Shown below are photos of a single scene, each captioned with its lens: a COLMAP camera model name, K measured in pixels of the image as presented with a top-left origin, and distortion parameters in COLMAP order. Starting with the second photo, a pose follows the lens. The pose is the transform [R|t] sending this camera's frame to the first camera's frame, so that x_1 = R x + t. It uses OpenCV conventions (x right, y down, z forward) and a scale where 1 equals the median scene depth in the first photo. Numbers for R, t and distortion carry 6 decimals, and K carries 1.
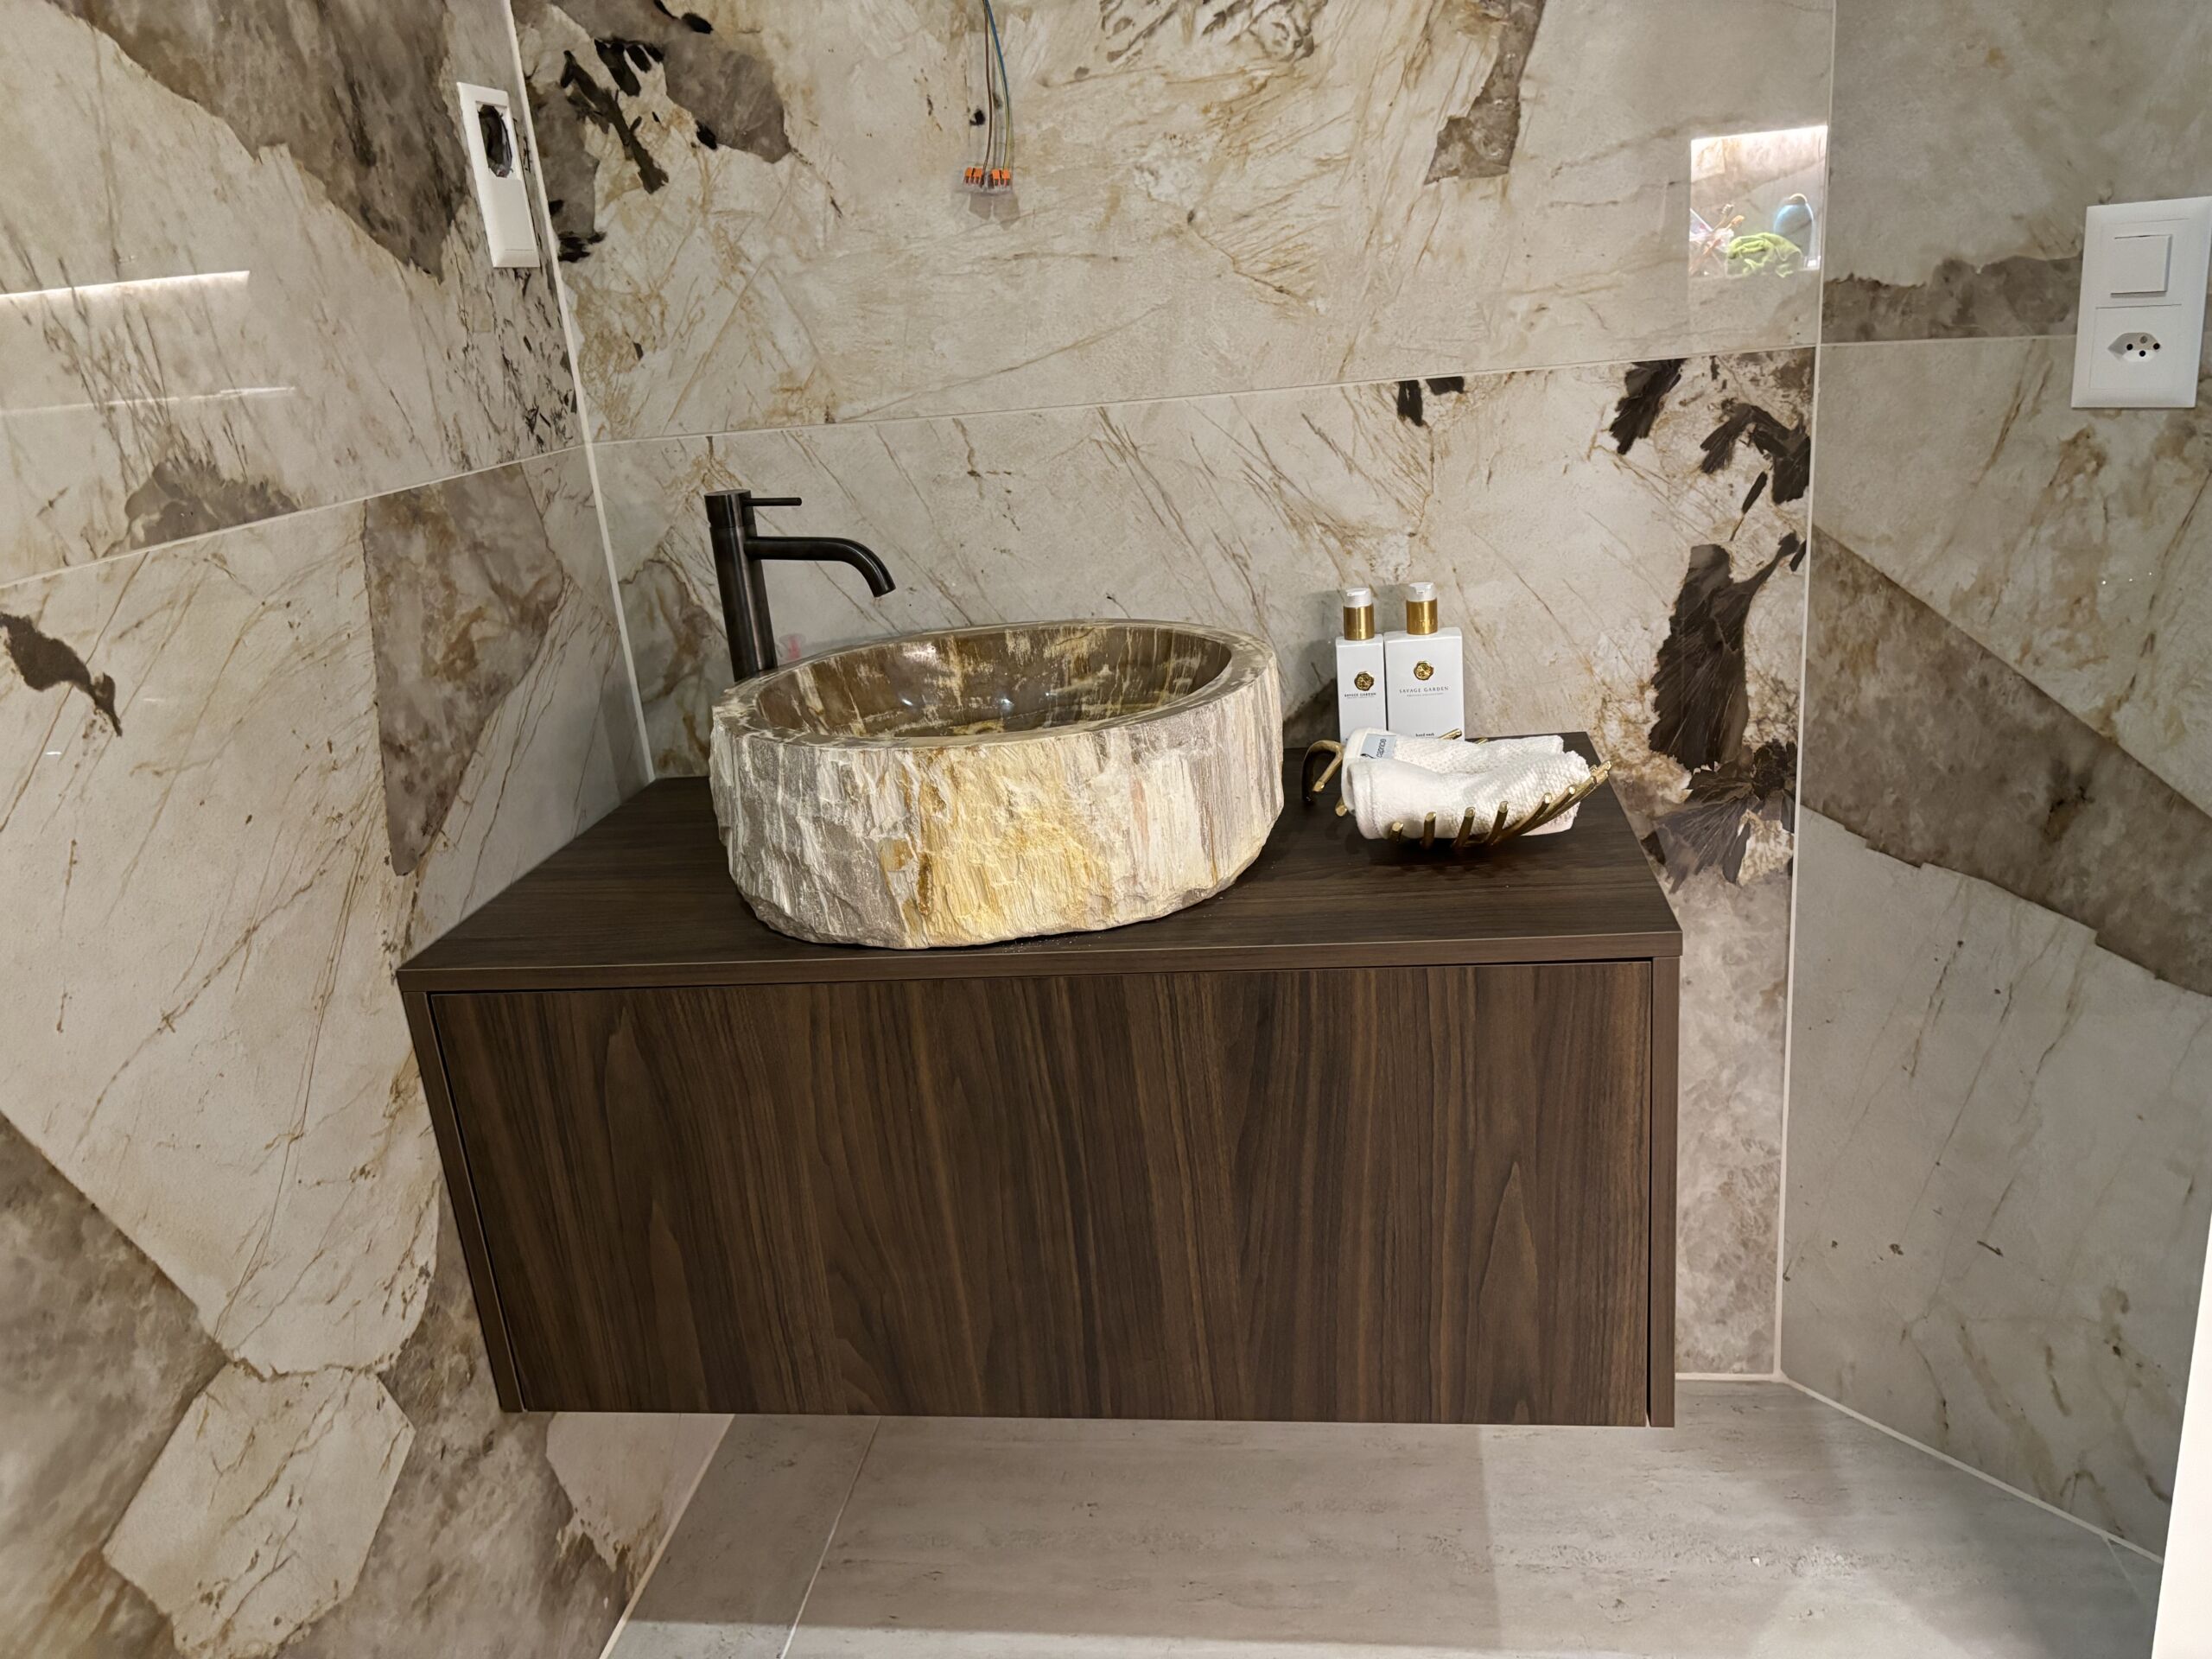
lens RADIAL K [[1679.3, 0, 1120.5], [0, 1679.3, 844.5], [0, 0, 1]] dist [0.038224, -0.038629]
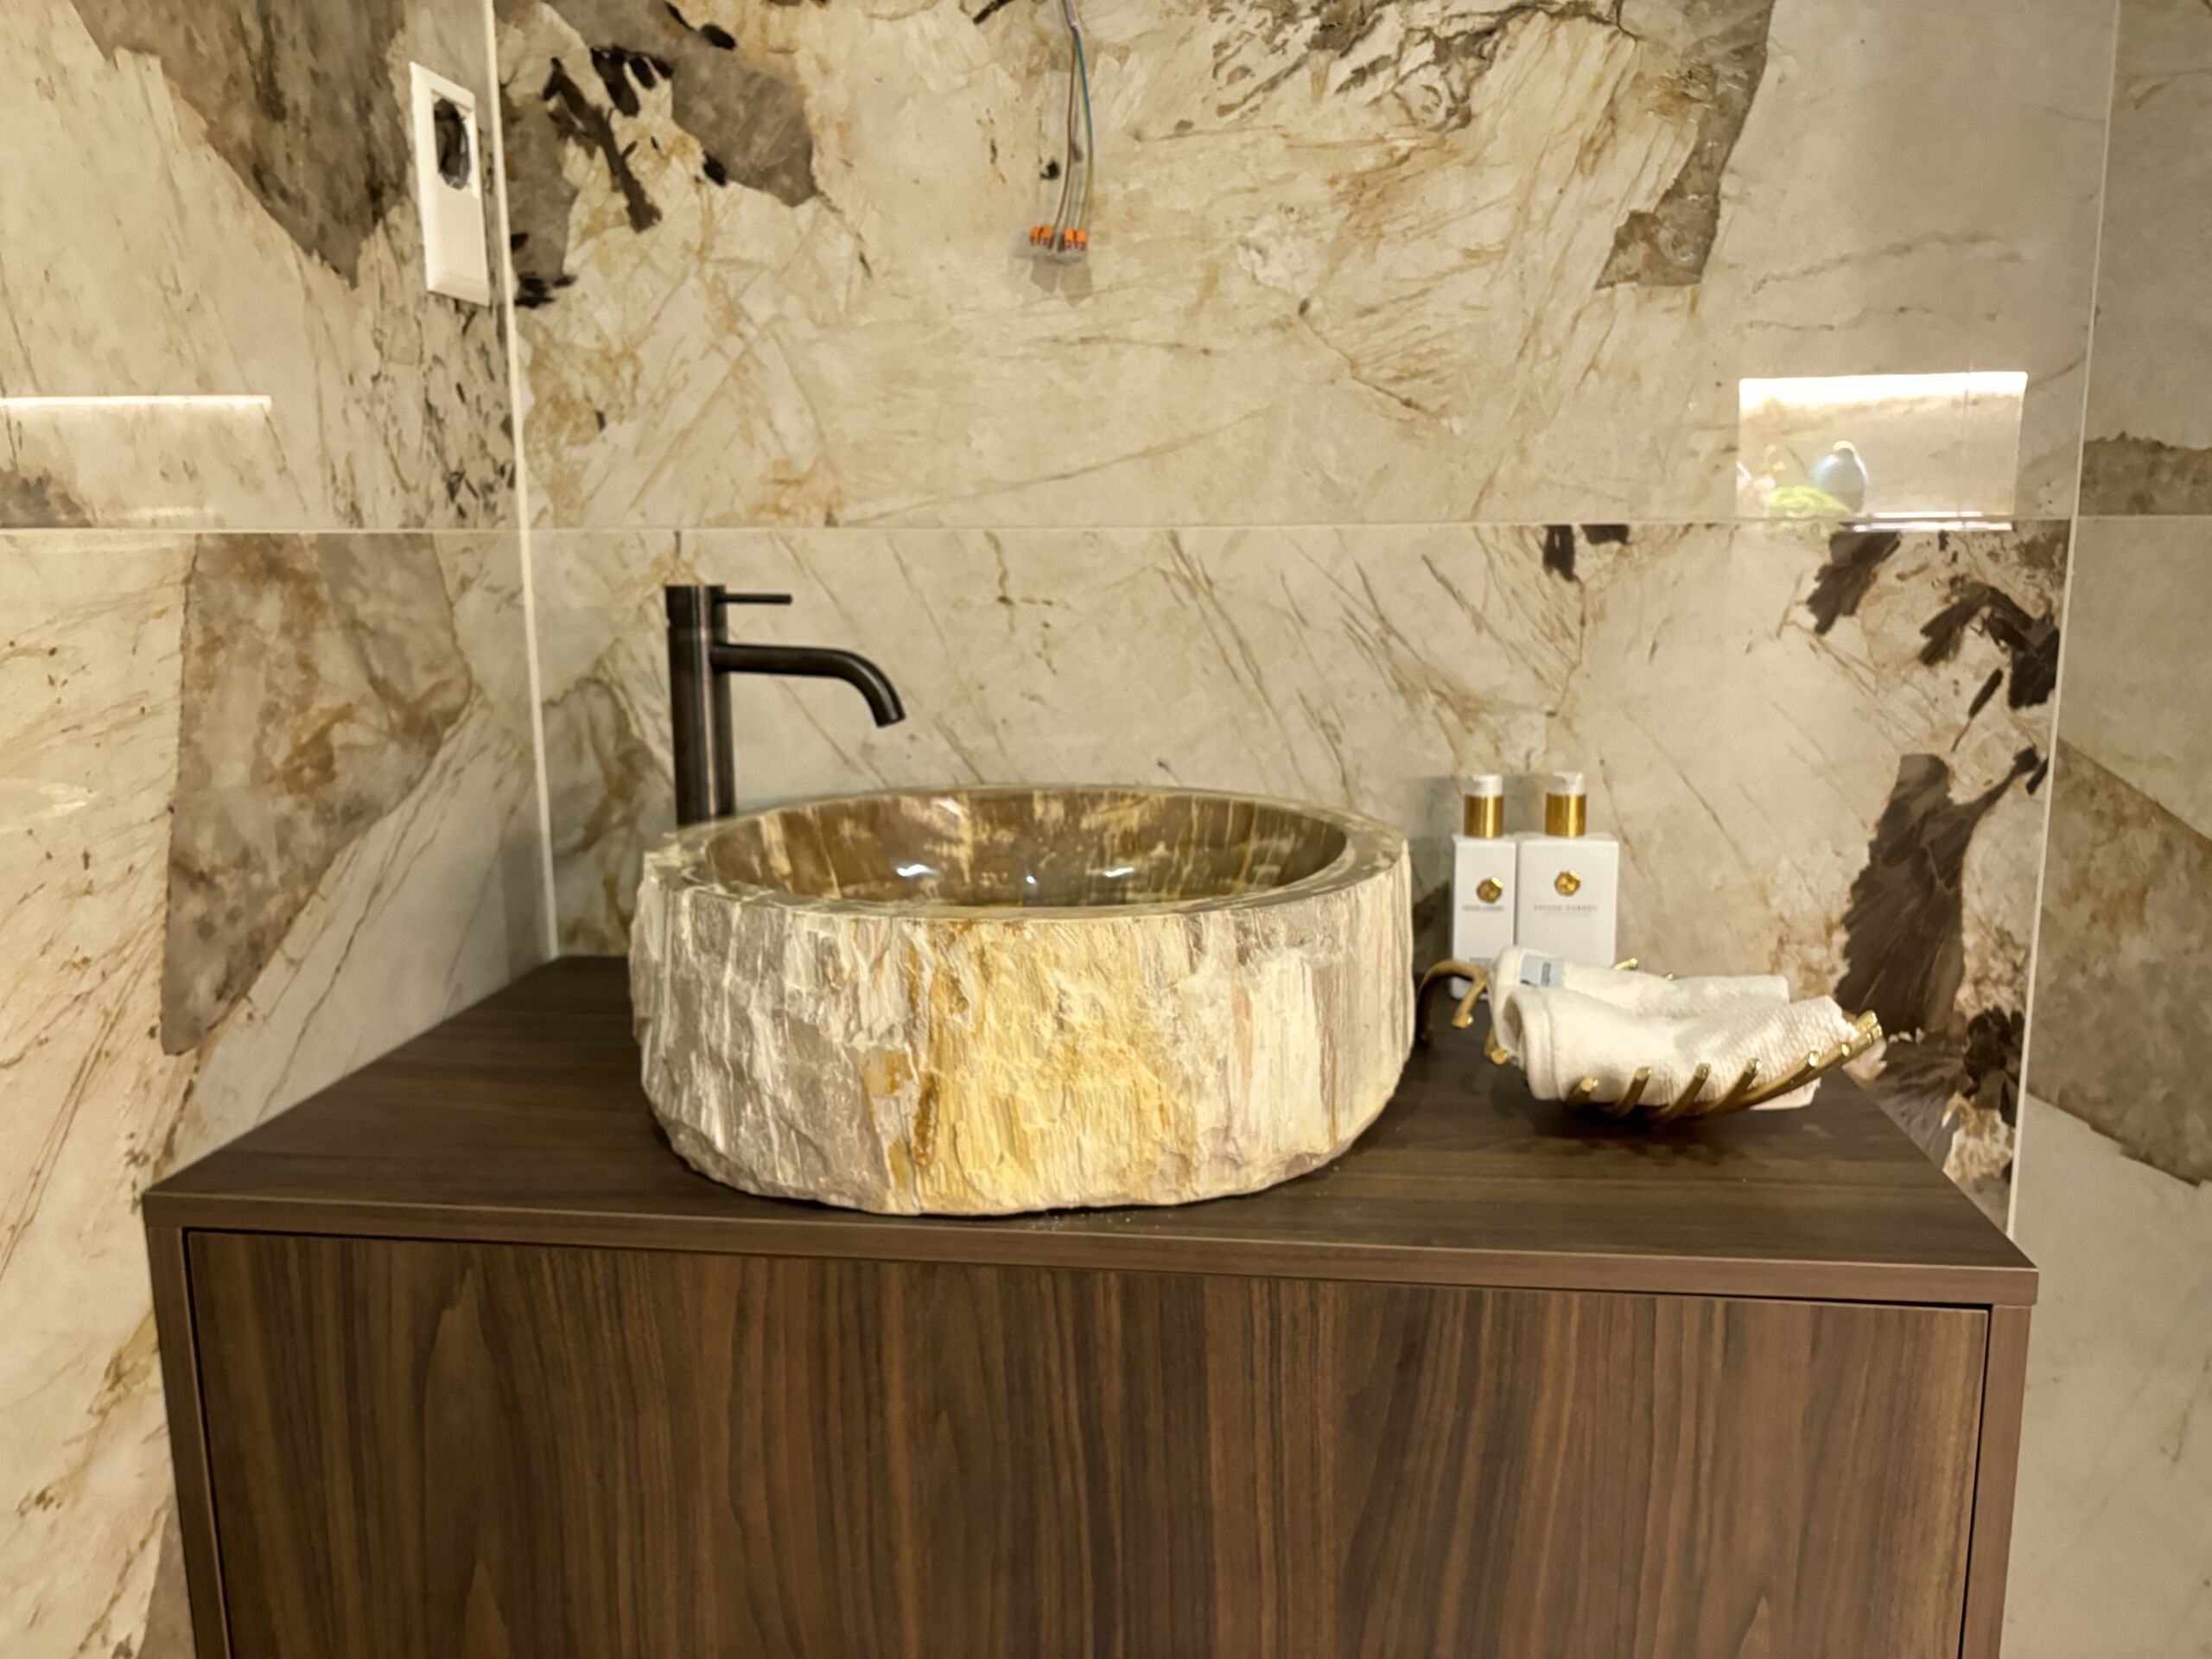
lens RADIAL K [[1679.3, 0, 1104.1], [0, 1679.3, 829.9], [0, 0, 1]] dist [0.038224, -0.038629]
pose [[0.996793, 0.074946, 0.028040, -0.059651], [-0.070032, 0.986593, -0.147408, 0.002433], [-0.038712, 0.144971, 0.988678, 0.245699]]
